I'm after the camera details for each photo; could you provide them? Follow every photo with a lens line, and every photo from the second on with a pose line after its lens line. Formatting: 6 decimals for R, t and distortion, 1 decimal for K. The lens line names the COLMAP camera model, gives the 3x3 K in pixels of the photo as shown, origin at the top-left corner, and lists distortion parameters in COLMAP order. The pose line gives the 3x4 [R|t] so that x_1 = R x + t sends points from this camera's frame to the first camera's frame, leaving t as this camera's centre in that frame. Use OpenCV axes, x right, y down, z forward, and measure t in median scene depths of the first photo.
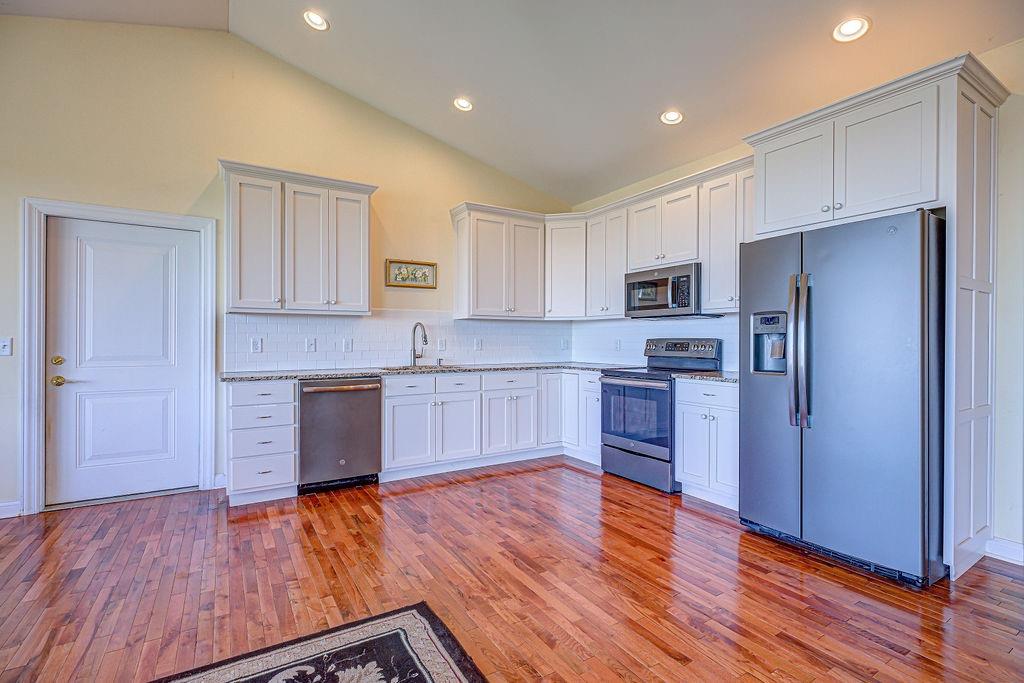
lens RADIAL K [[470.2, 0, 513.7], [0, 470.2, 342.0], [0, 0, 1]] dist [-0.002407, -0.000278]
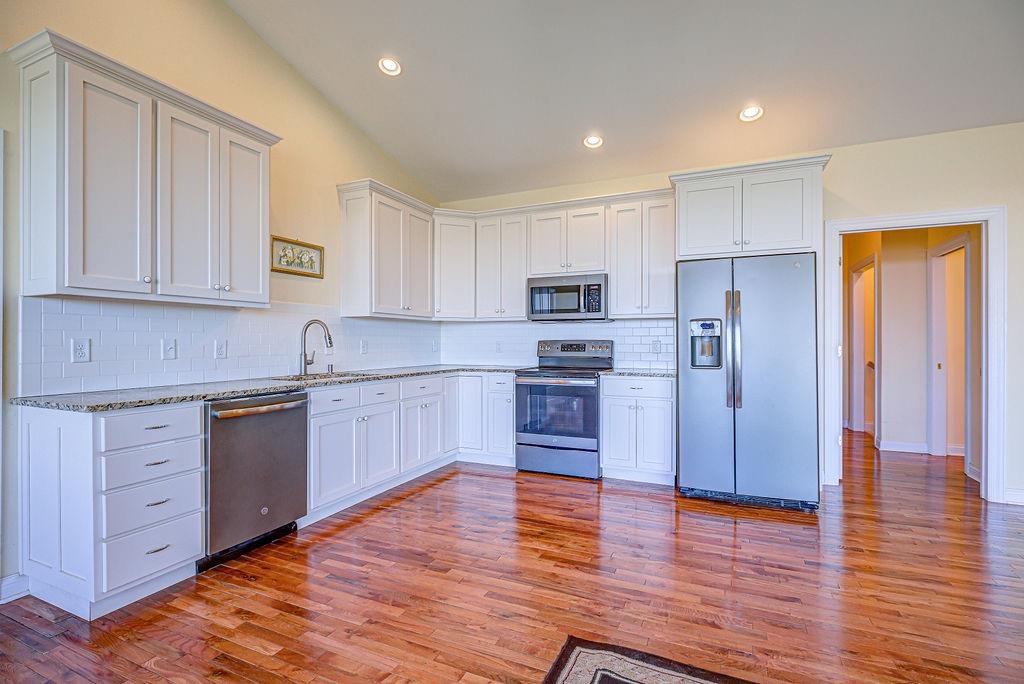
lens RADIAL K [[469.9, 0, 512.0], [0, 469.9, 342.0], [0, 0, 1]] dist [-0.004023, 0.000540]
pose [[0.828562, -0.000983, 0.559896, -0.425886], [0.003190, 0.999991, -0.002964, -0.000160], [-0.559888, 0.004242, 0.828557, 0.178130]]
